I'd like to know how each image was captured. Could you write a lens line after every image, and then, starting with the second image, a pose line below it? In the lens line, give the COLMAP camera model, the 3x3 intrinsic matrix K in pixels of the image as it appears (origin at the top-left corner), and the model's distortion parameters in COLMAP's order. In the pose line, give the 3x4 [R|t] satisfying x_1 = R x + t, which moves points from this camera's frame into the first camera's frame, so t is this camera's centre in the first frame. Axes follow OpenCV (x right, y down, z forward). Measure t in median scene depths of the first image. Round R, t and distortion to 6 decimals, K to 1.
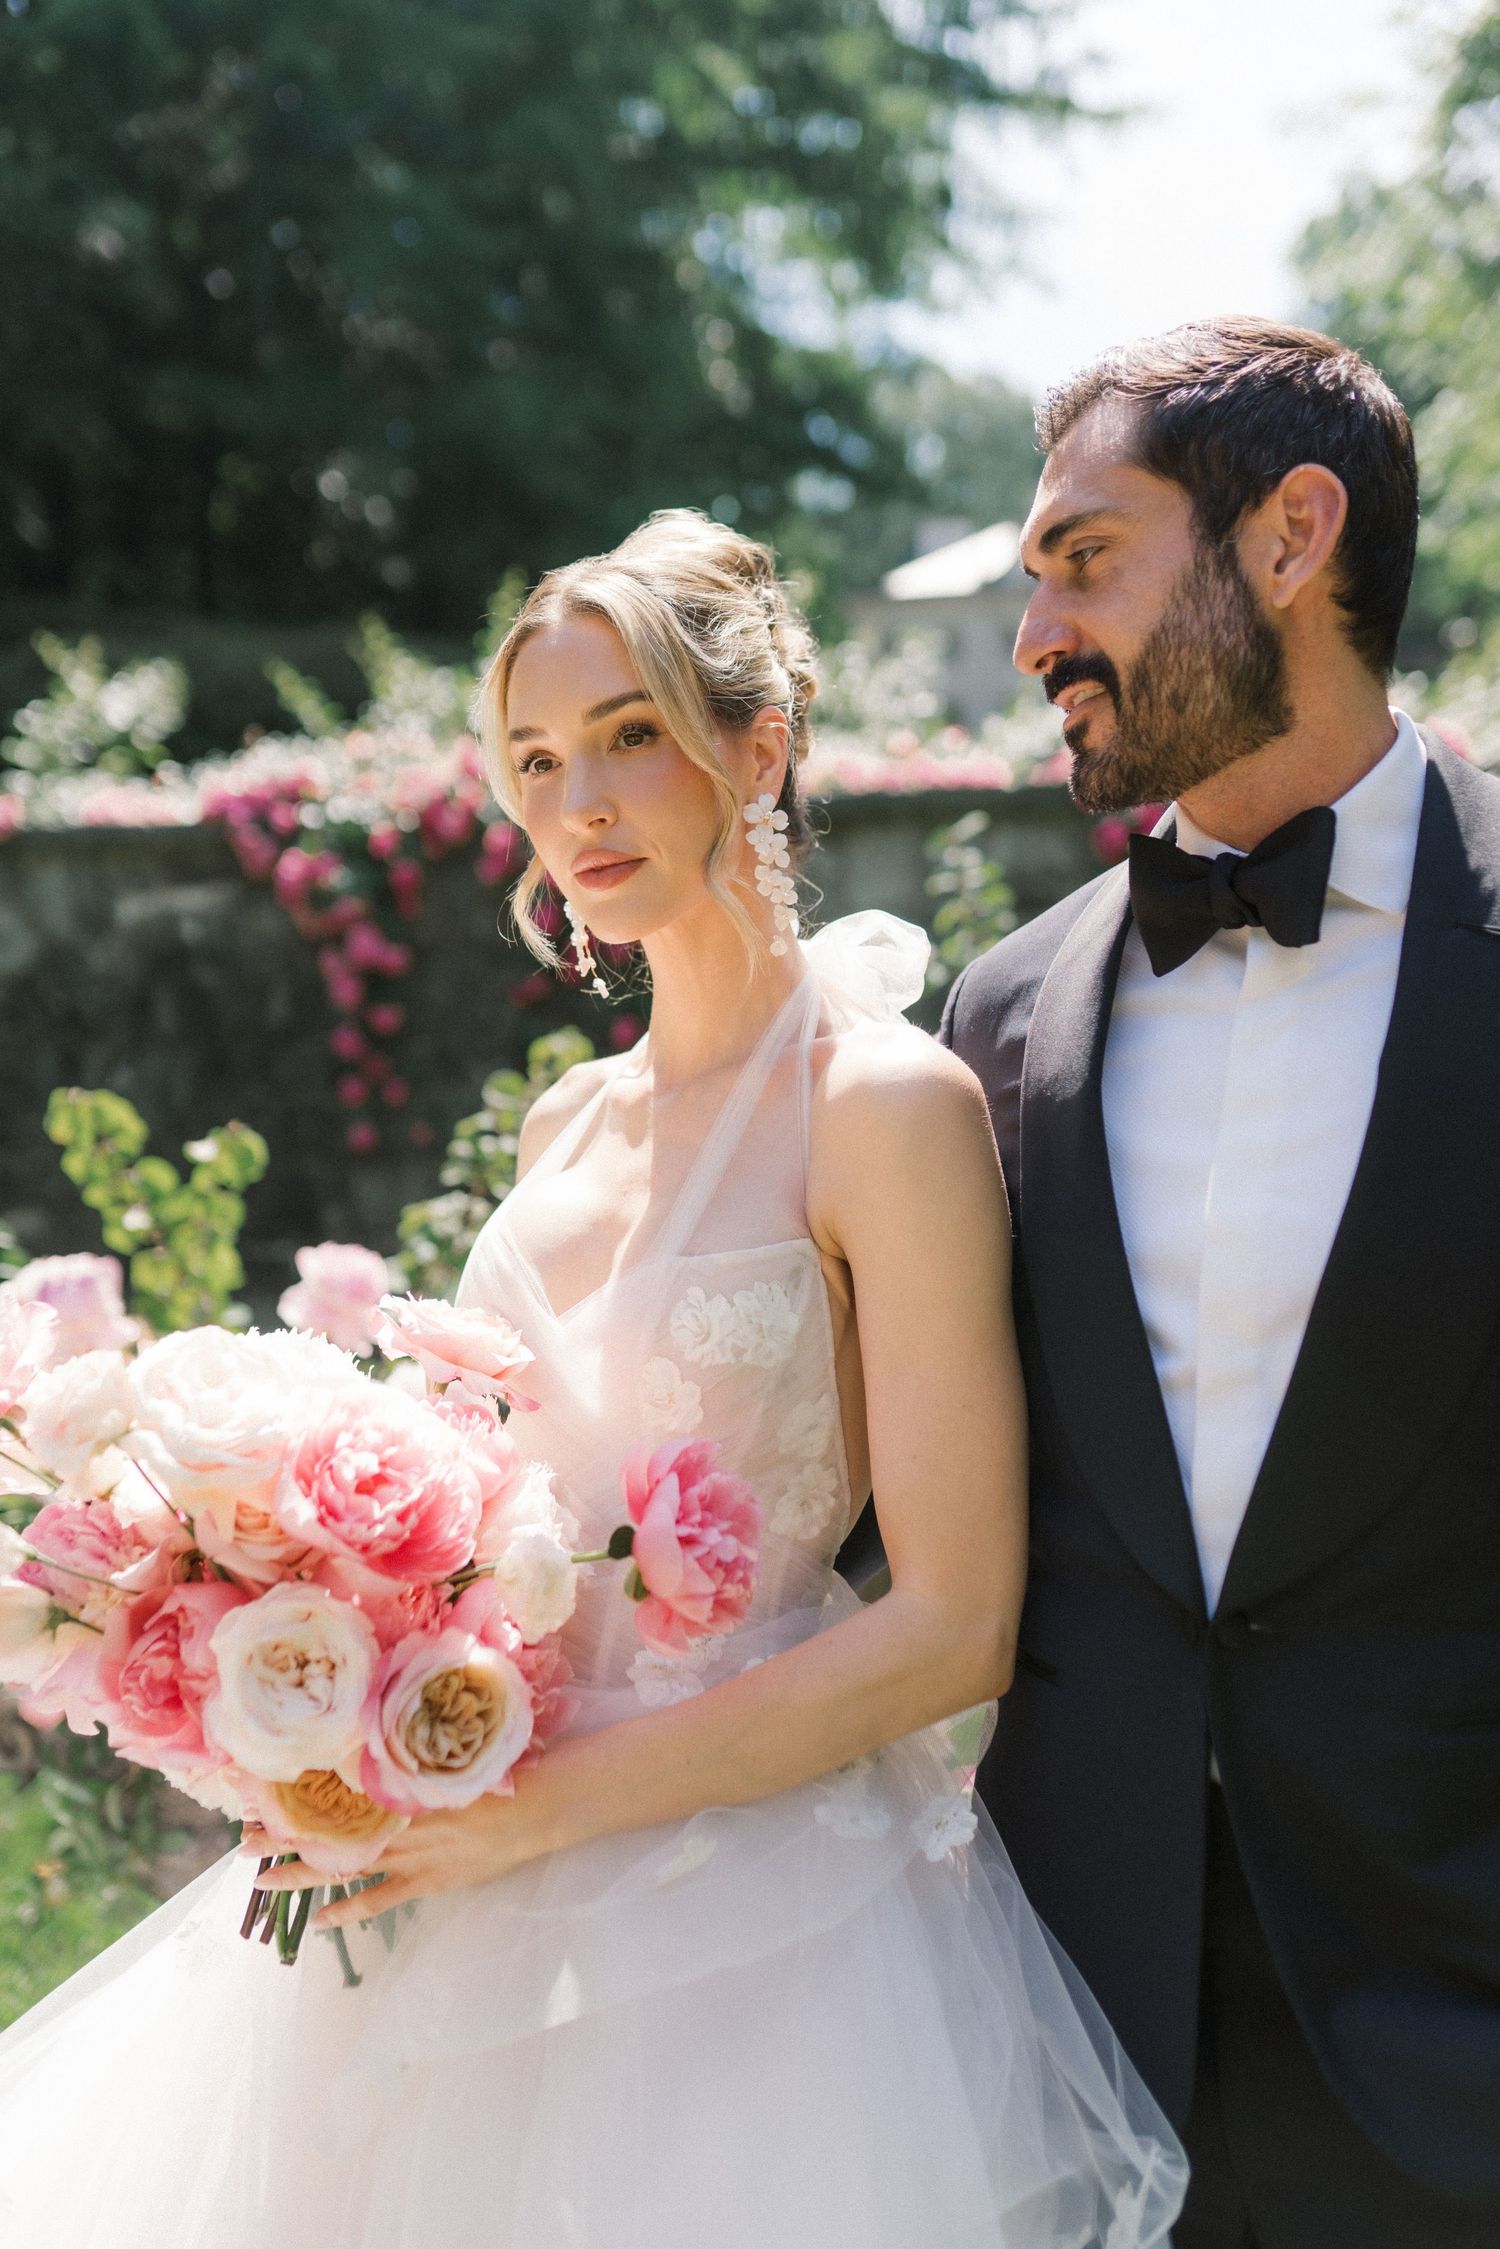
lens RADIAL K [[2279.0, 0, 750.0], [0, 2279.0, 1124.5], [0, 0, 1]] dist [0.003845, 0.002195]
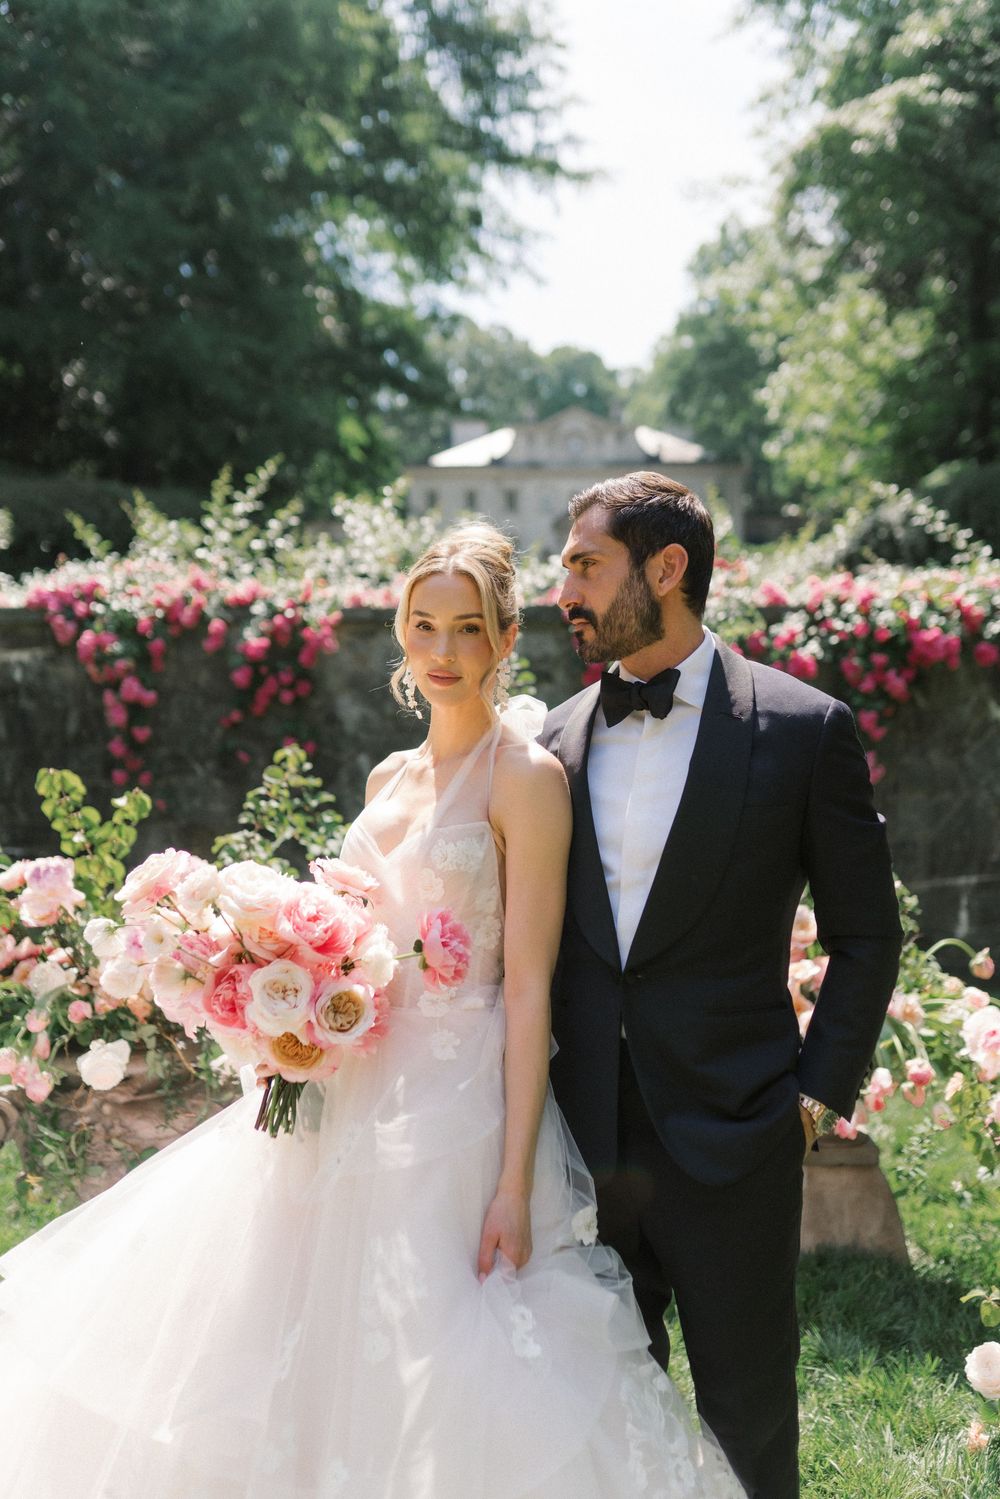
lens RADIAL K [[1519.0, 0, 500.0], [0, 1519.0, 749.5], [0, 0, 1]] dist [0.003845, 0.002195]
pose [[0.993431, 0.025657, 0.111517, -0.024429], [-0.021133, 0.998912, -0.041563, 0.005110], [-0.112462, 0.038934, 0.992893, -0.121311]]
